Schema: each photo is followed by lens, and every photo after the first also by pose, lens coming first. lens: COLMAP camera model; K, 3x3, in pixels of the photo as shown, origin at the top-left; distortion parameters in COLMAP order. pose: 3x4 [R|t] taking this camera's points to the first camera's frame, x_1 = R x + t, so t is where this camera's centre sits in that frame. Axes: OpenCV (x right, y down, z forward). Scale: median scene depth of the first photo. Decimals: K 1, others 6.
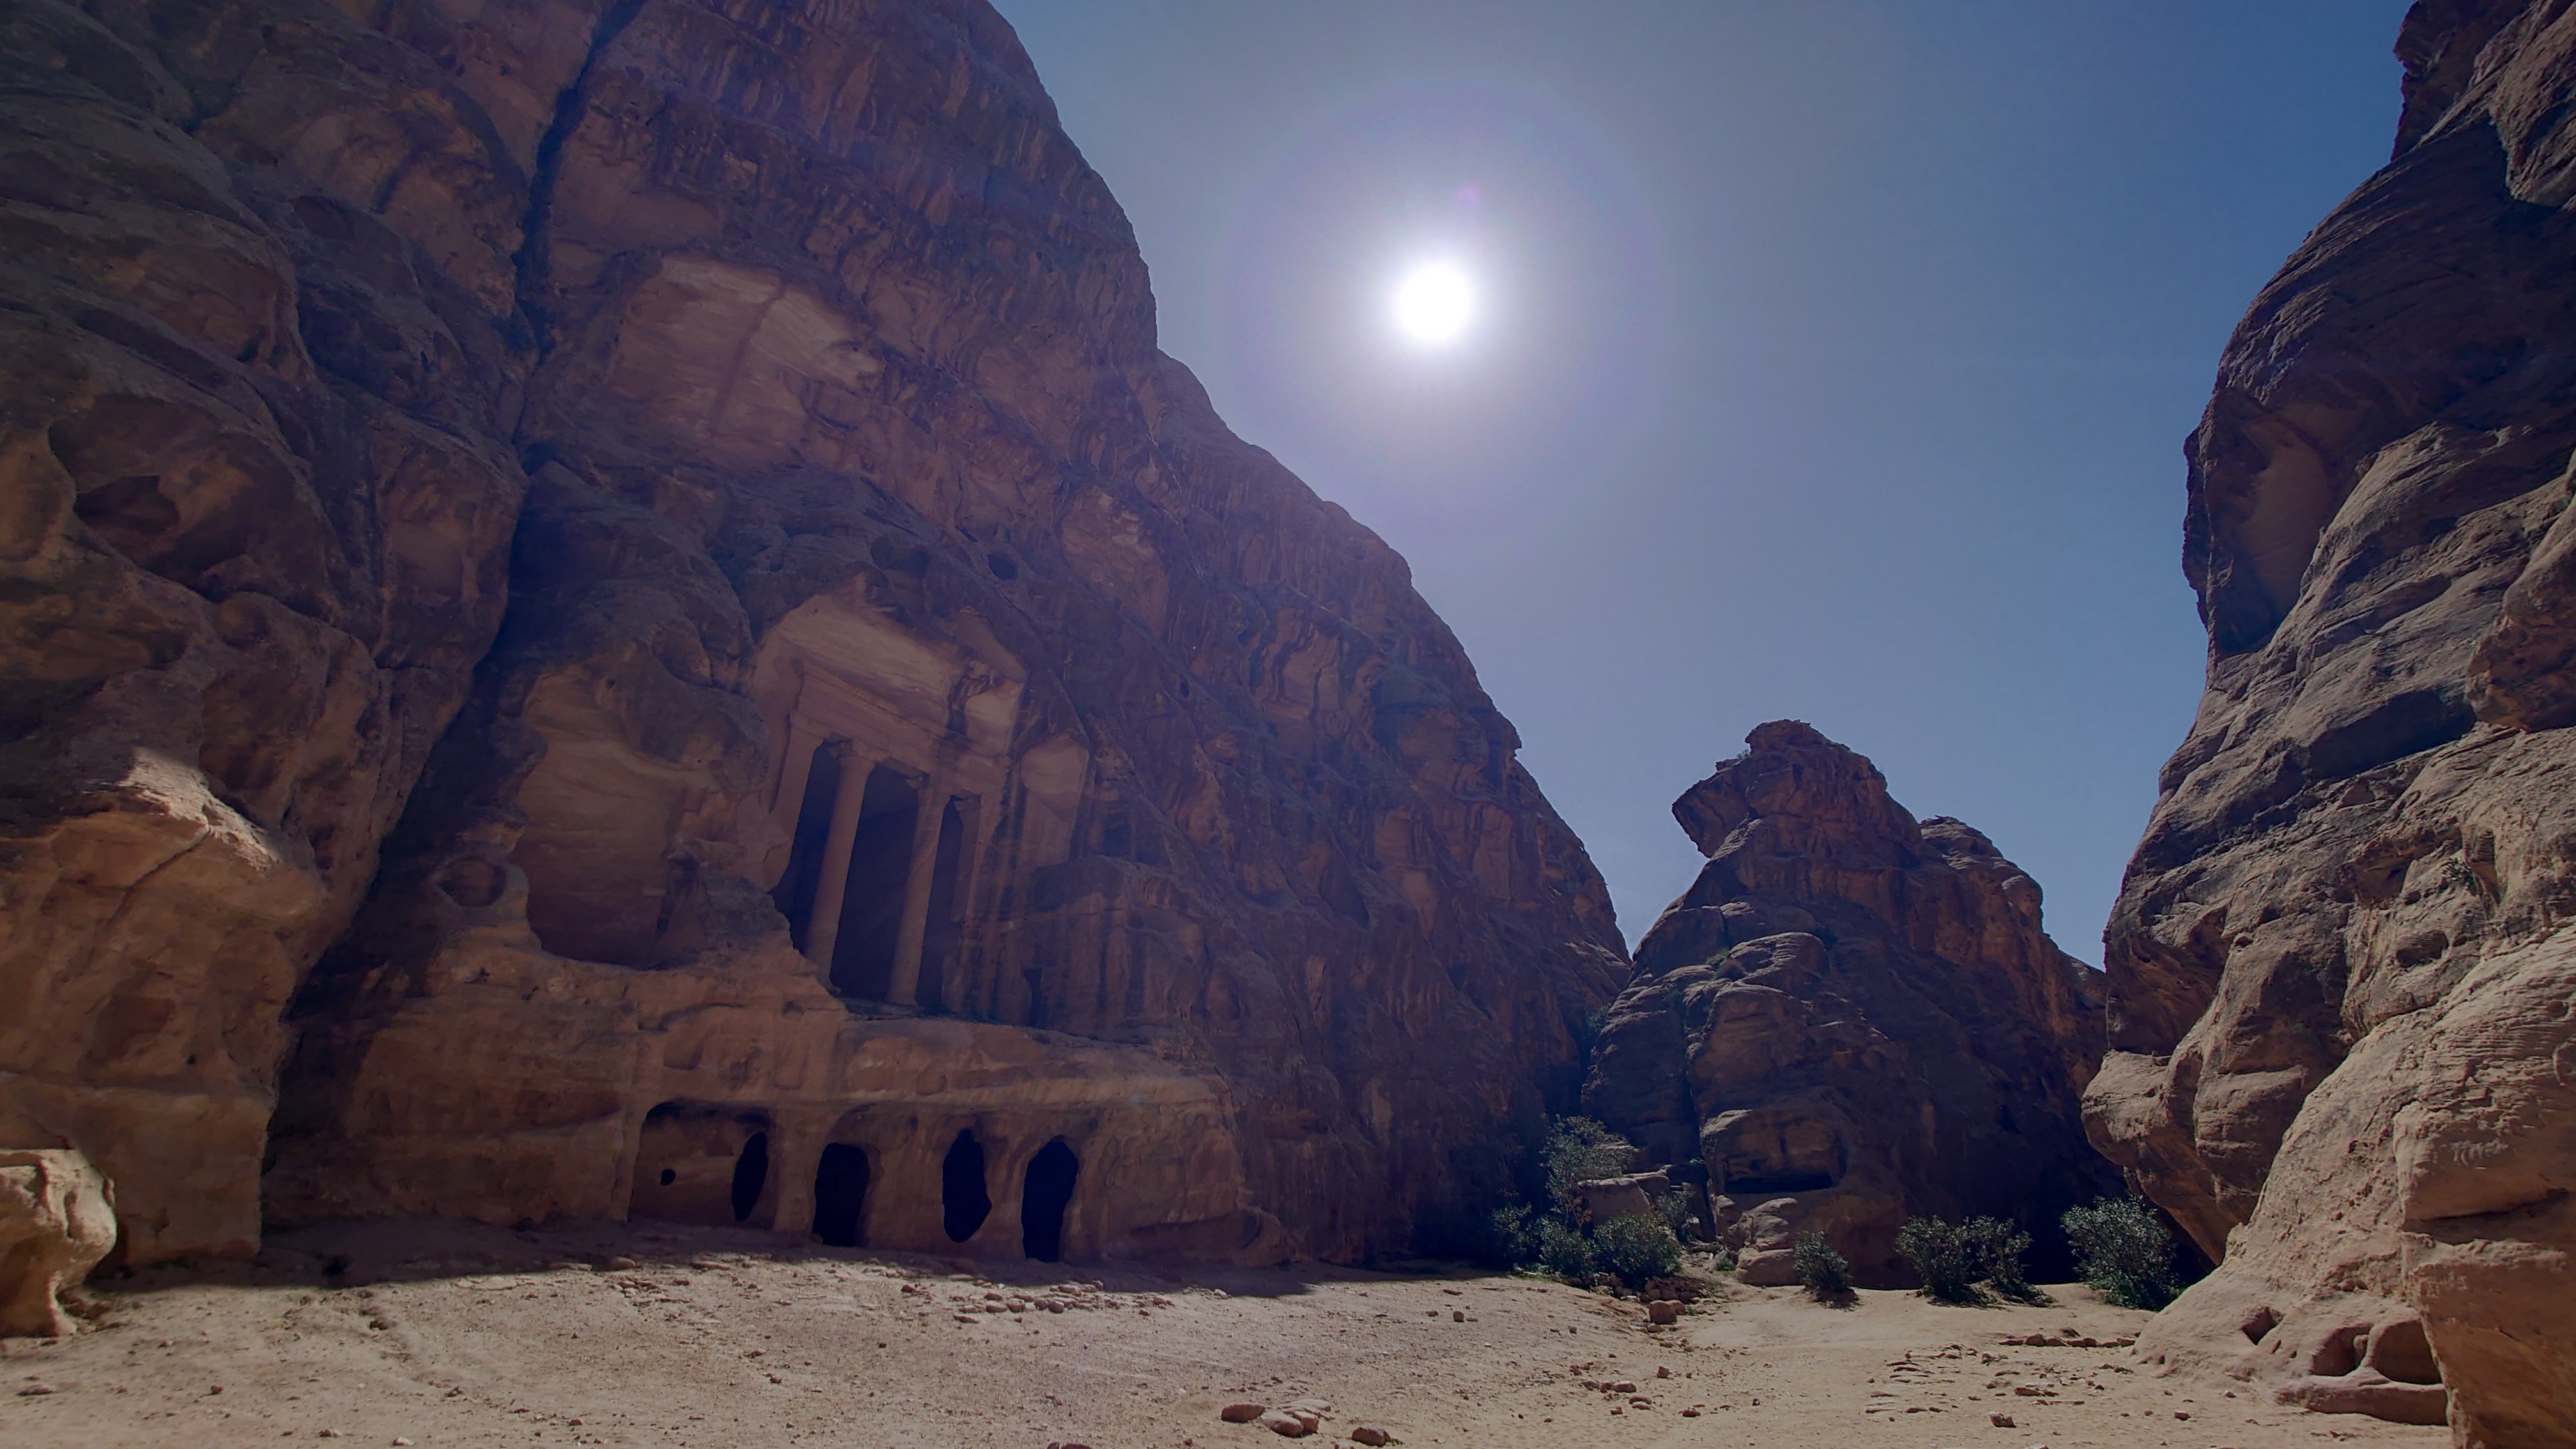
lens RADIAL K [[1158.8, 0, 1283.5], [0, 1158.8, 716.6], [0, 0, 1]] dist [0.011809, -0.004171]
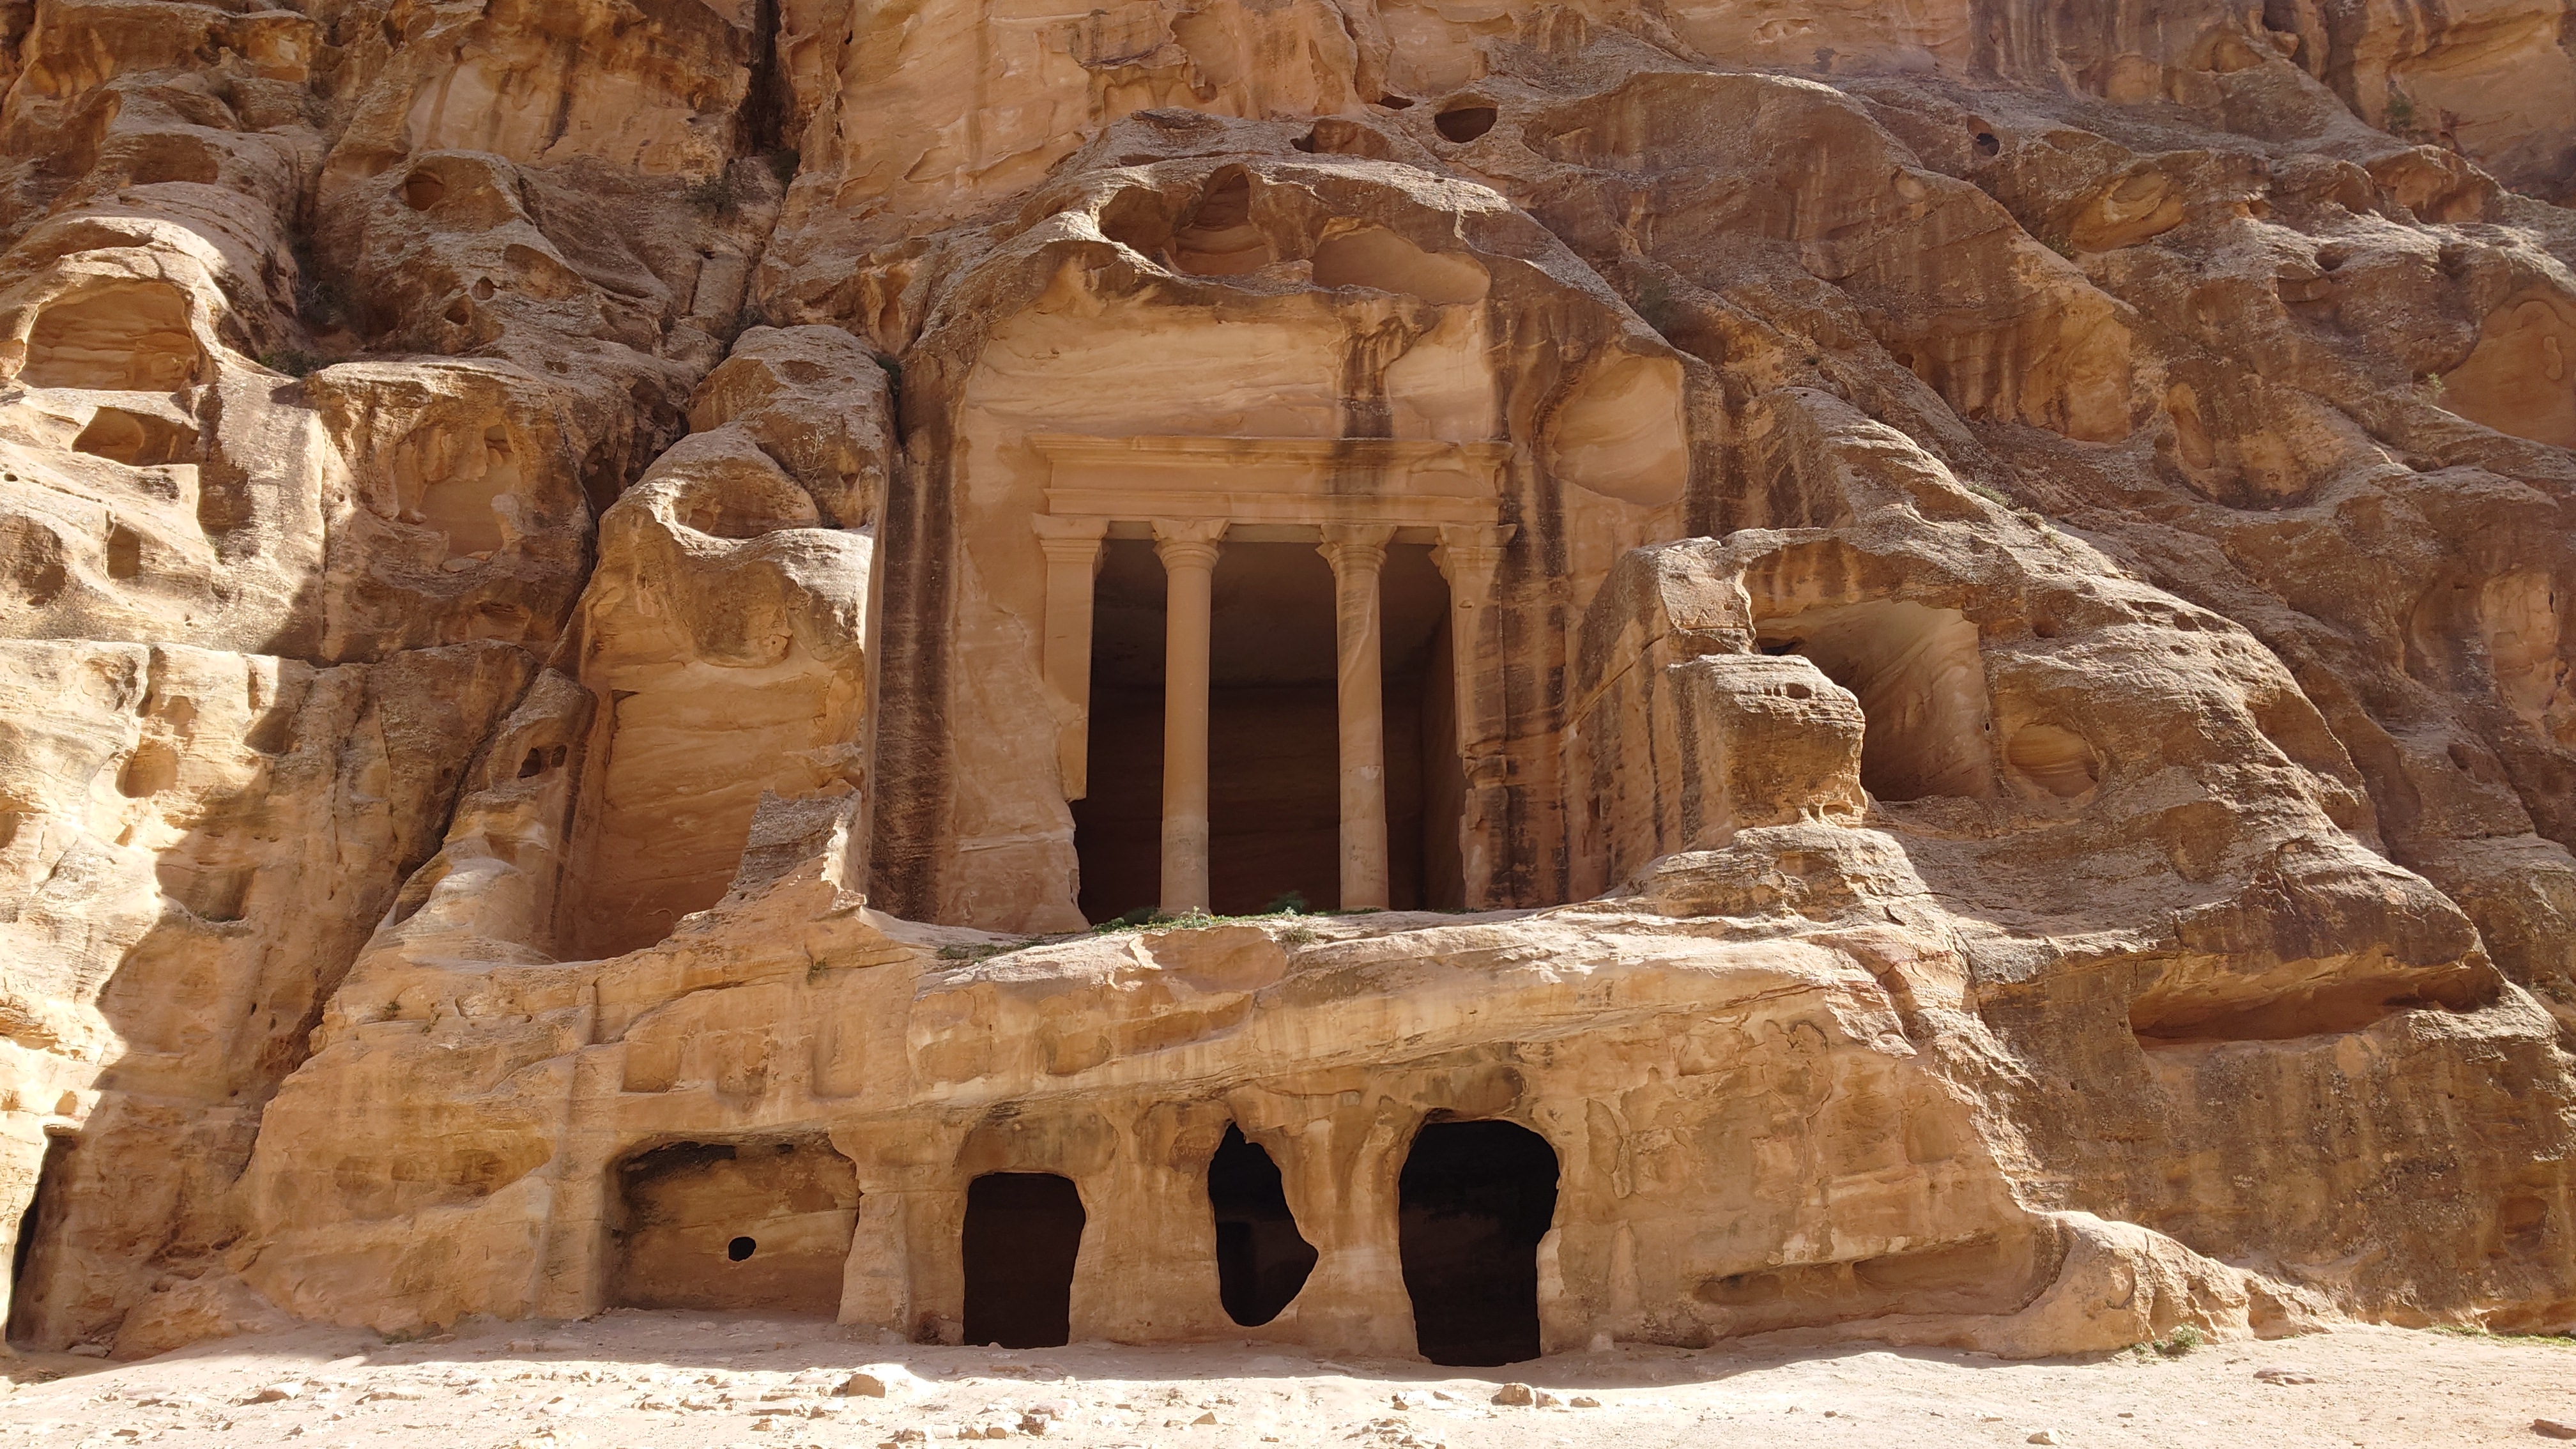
lens RADIAL K [[1747.8, 0, 1267.6], [0, 1747.8, 736.6], [0, 0, 1]] dist [-0.005074, 0.011454]
pose [[0.583567, -0.280648, -0.762028, 0.296815], [0.367947, 0.927911, -0.059964, 0.185583], [0.723923, -0.245393, 0.644762, 0.408008]]
